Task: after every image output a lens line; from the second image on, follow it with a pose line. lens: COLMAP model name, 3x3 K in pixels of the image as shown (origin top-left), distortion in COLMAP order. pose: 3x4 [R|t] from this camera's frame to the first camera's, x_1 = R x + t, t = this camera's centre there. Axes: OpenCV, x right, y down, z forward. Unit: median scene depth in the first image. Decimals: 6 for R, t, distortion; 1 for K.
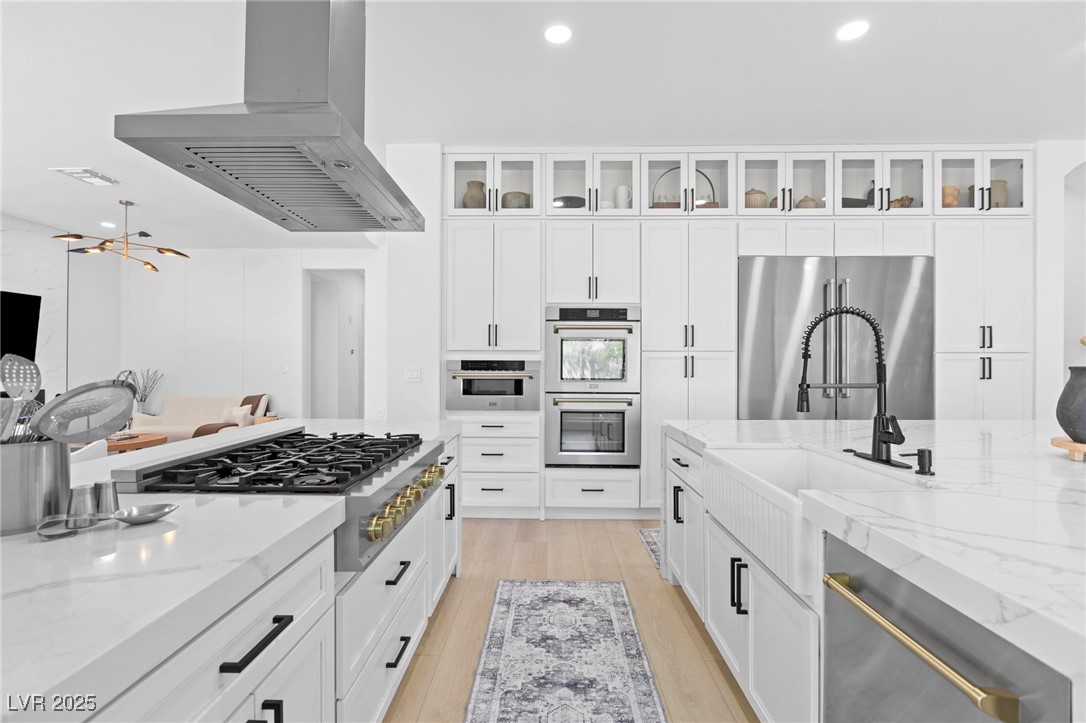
lens RADIAL K [[496.4, 0, 540.8], [0, 496.4, 361.2], [0, 0, 1]] dist [-0.005436, -0.000326]
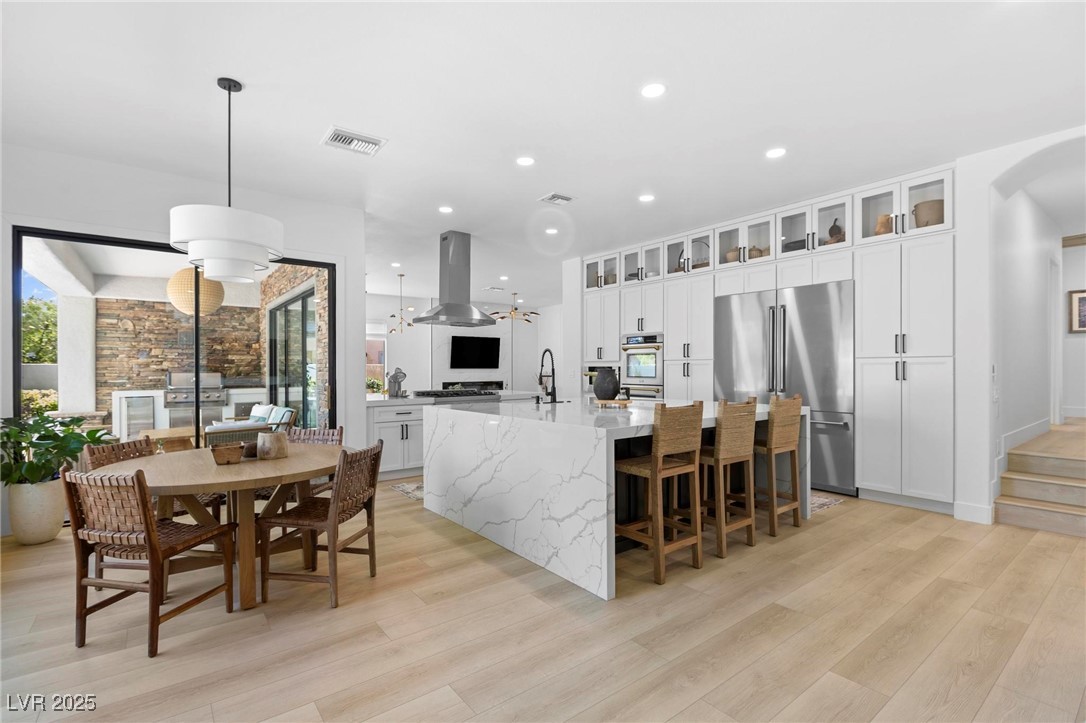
lens RADIAL K [[496.4, 0, 547.9], [0, 496.4, 369.6], [0, 0, 1]] dist [-0.005436, -0.000326]
pose [[0.638791, -0.001301, -0.769379, 1.239077], [0.003860, 0.999991, 0.001514, 0.006963], [0.769371, -0.003937, 0.638791, -0.368440]]
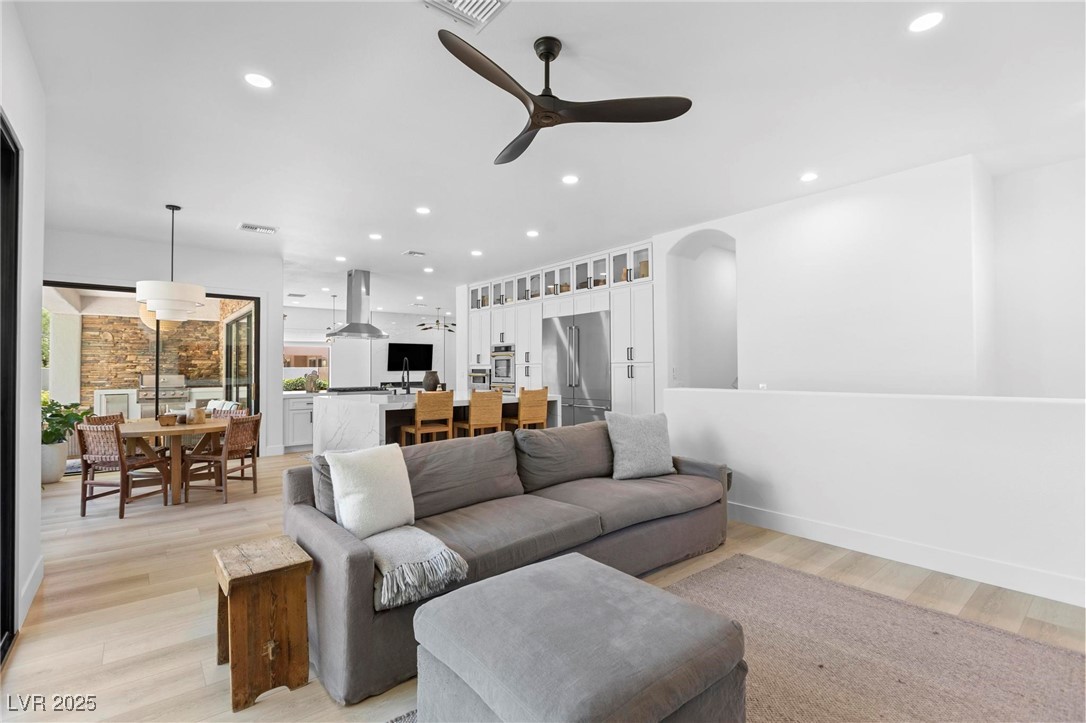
lens RADIAL K [[496.4, 0, 548.3], [0, 496.4, 358.8], [0, 0, 1]] dist [-0.005436, -0.000326]
pose [[0.659761, -0.022327, -0.751143, 1.988857], [0.006636, 0.999693, -0.023886, 0.008756], [0.751446, 0.010774, 0.659707, -0.371860]]
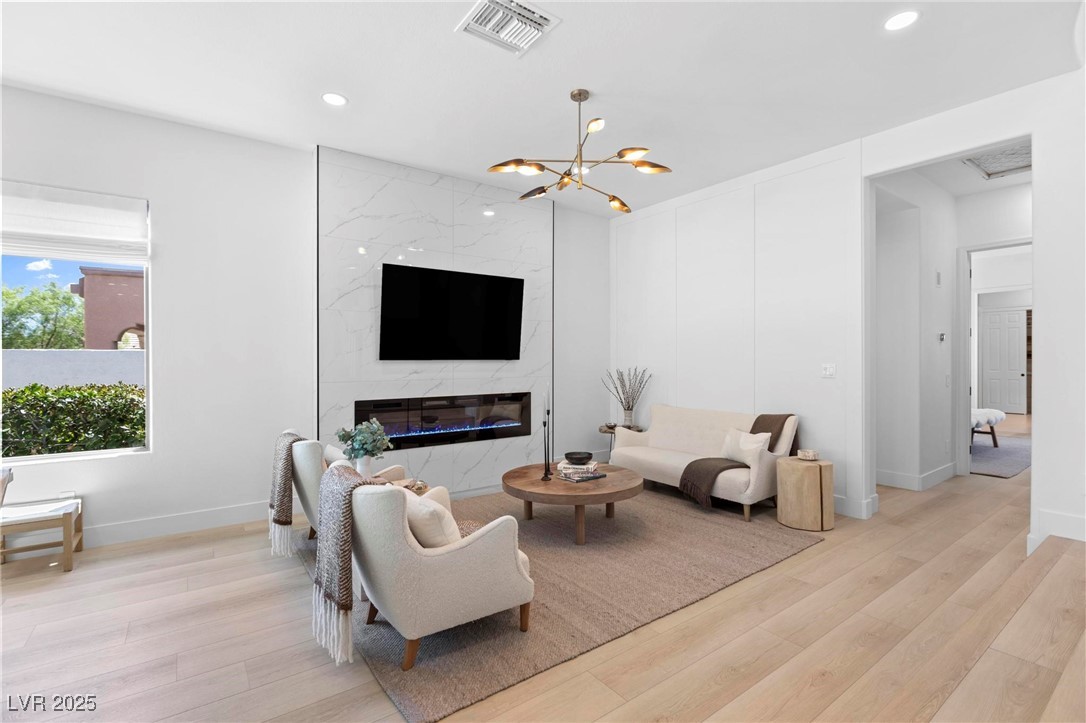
lens RADIAL K [[496.4, 0, 540.4], [0, 496.4, 358.8], [0, 0, 1]] dist [-0.005436, -0.000326]
pose [[0.602357, -0.001825, -0.798225, -0.517443], [0.005415, 0.999984, 0.001800, 0.000027], [0.798209, -0.005407, 0.602357, 0.801439]]
